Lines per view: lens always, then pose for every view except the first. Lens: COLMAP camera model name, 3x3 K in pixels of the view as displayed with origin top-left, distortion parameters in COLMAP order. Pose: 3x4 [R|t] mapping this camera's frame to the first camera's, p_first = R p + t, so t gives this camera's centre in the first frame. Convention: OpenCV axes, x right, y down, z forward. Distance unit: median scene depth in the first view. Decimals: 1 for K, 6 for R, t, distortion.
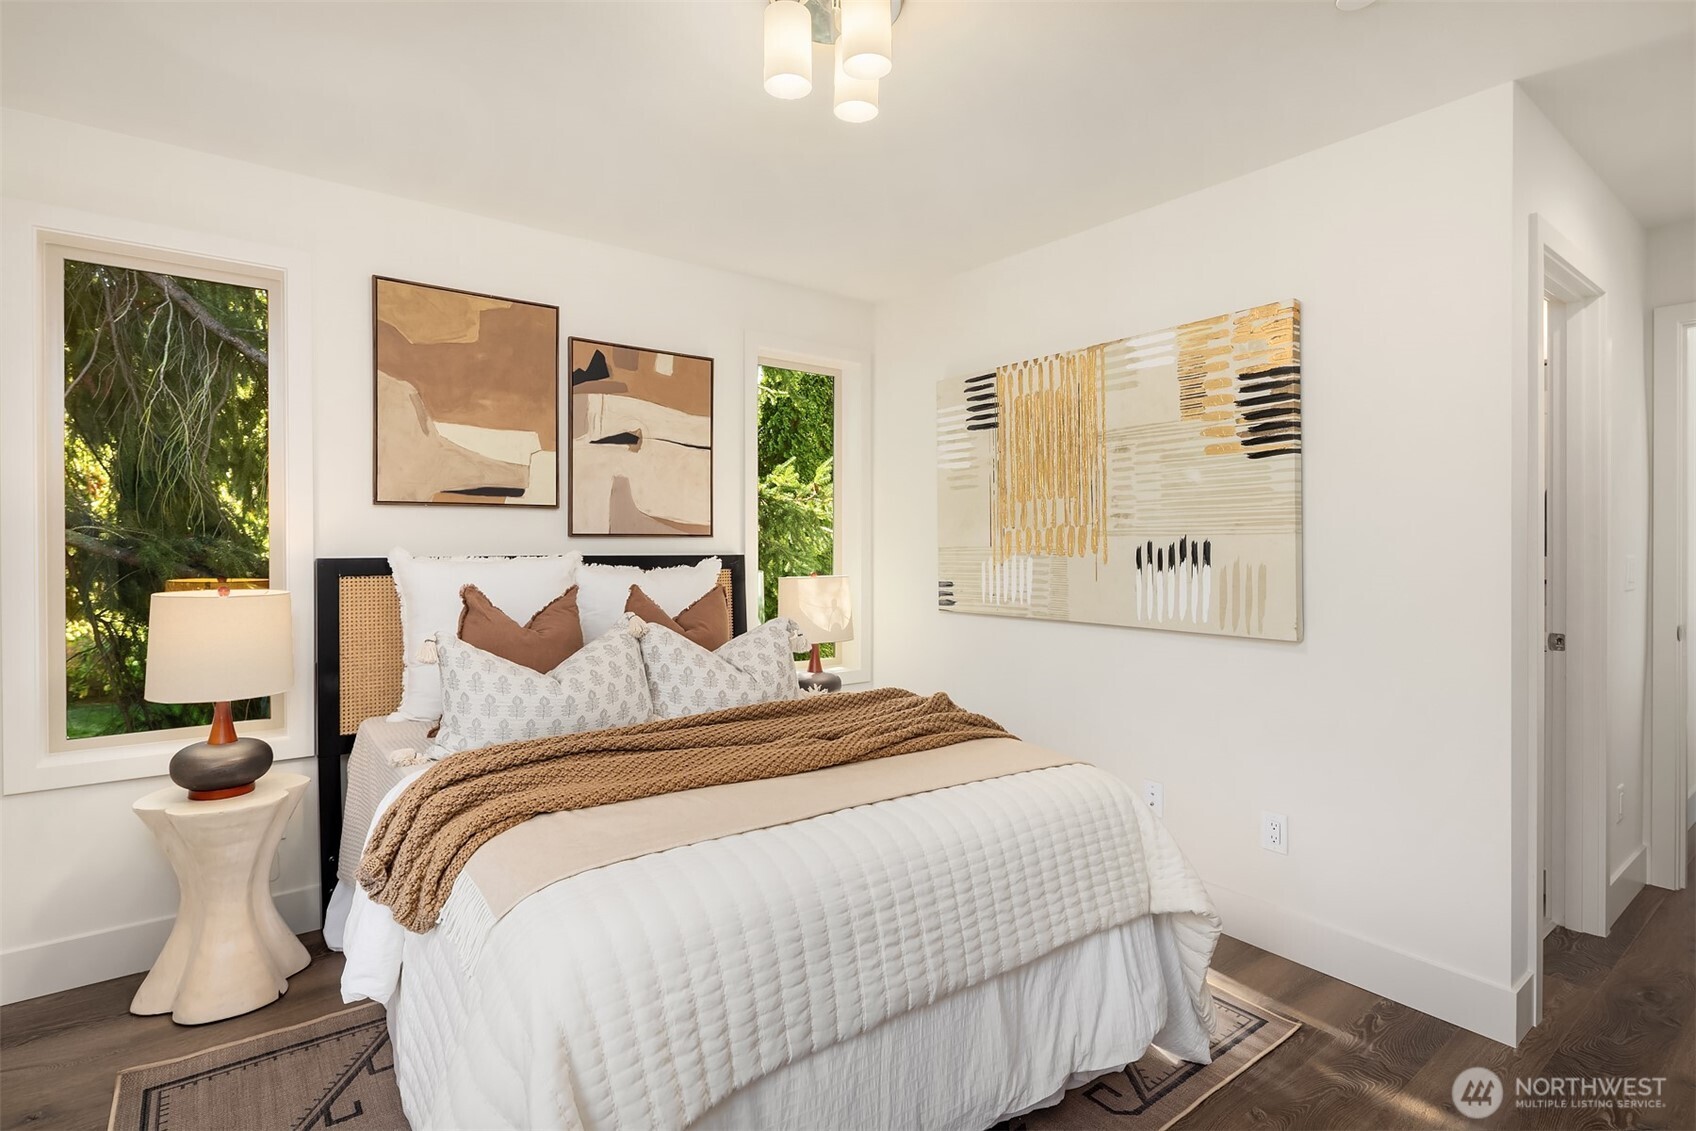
lens RADIAL K [[832.4, 0, 851.1], [0, 832.4, 547.9], [0, 0, 1]] dist [0.006334, -0.004887]
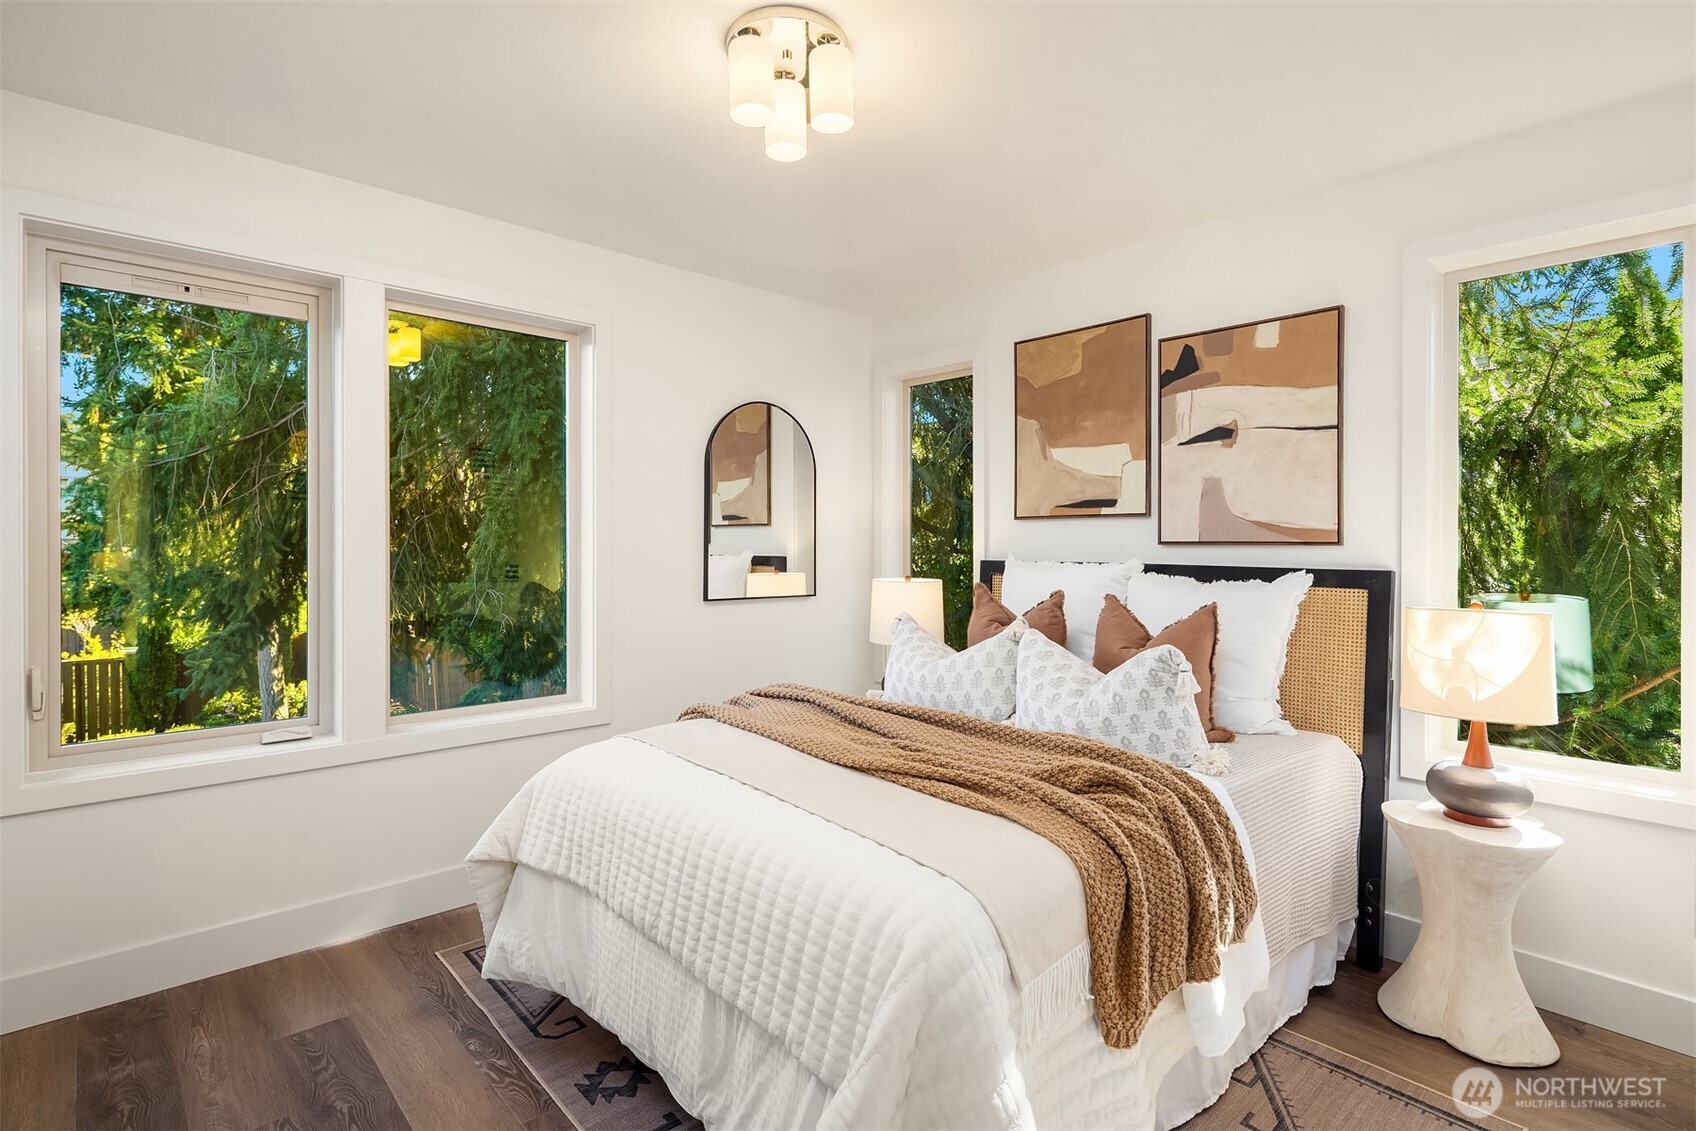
lens RADIAL K [[832.4, 0, 850.8], [0, 832.4, 562.5], [0, 0, 1]] dist [0.006334, -0.004887]
pose [[0.081005, 0.020606, -0.996501, 0.609918], [-0.012544, 0.999728, 0.019653, -0.007233], [0.996635, 0.010908, 0.081241, 0.562907]]
